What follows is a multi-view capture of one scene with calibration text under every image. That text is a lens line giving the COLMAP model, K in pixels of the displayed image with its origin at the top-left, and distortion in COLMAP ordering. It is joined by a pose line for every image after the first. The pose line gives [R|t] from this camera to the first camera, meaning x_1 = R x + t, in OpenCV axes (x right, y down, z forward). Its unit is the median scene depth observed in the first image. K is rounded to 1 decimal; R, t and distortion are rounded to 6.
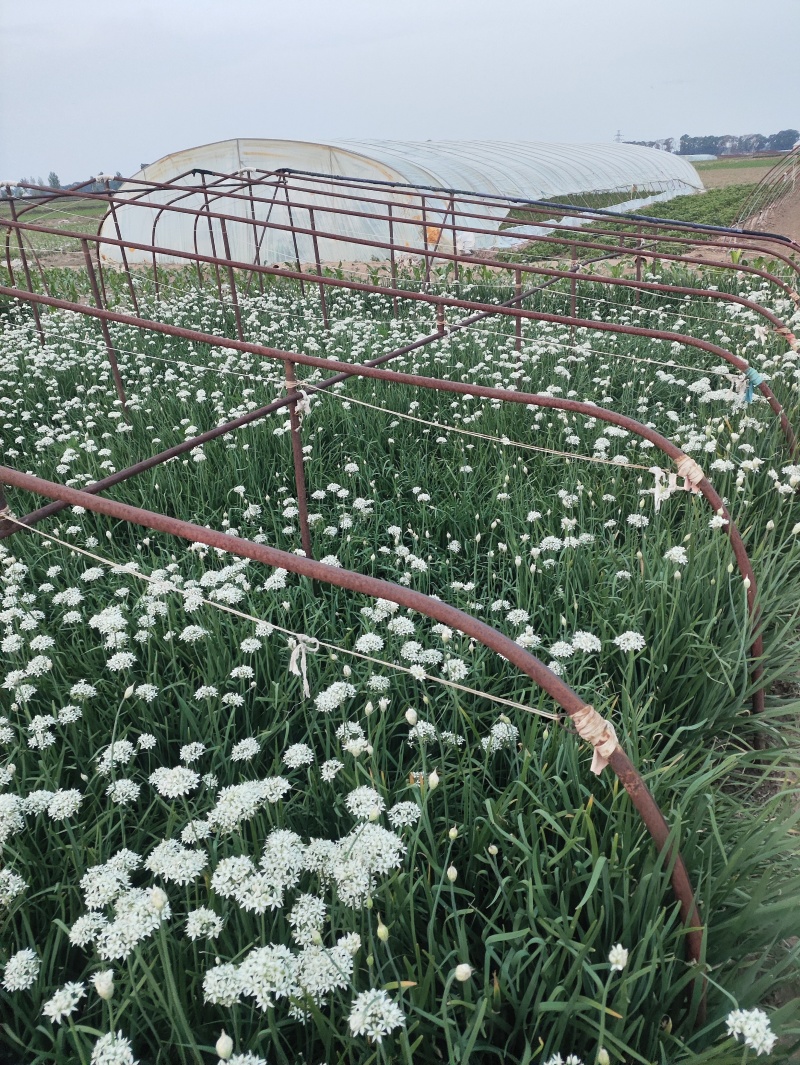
lens RADIAL K [[790.3, 0, 402.4], [0, 790.3, 533.4], [0, 0, 1]] dist [-0.005383, -0.008996]
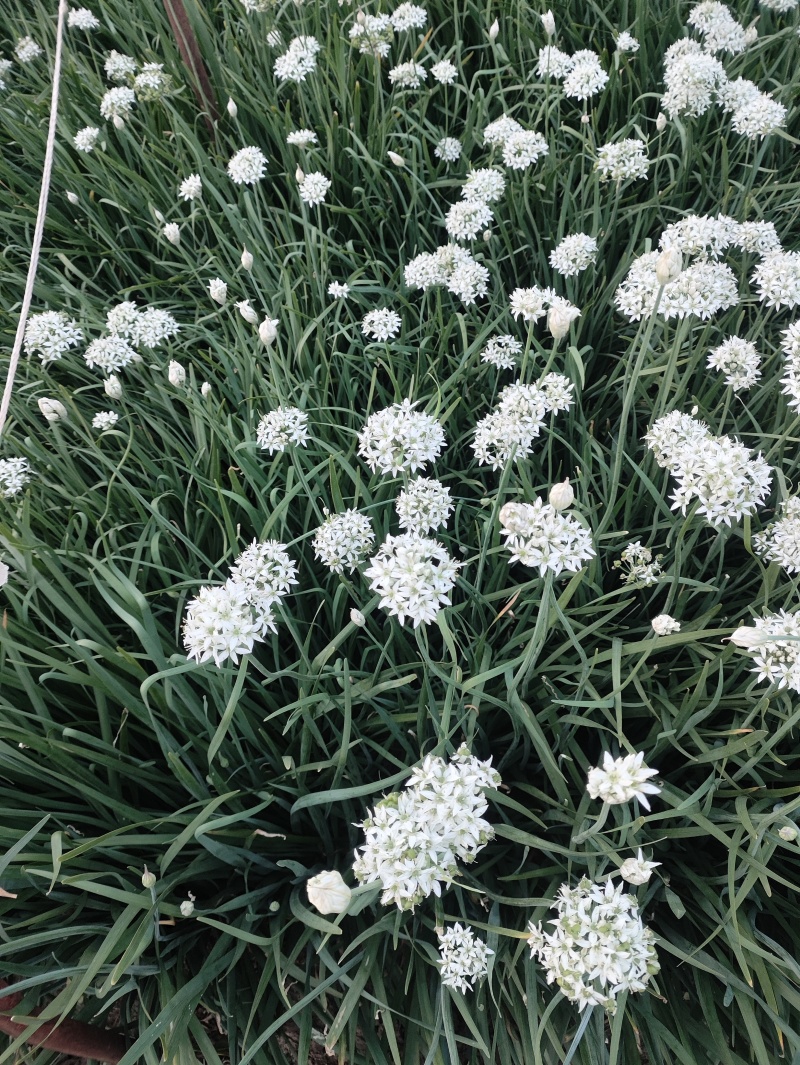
lens RADIAL K [[790.3, 0, 402.6], [0, 790.3, 526.0], [0, 0, 1]] dist [-0.005383, -0.008996]
pose [[0.466256, 0.786068, -0.405835, -0.000409], [-0.299356, 0.571882, 0.763765, 0.040483], [0.832461, -0.234621, 0.501958, 0.108706]]
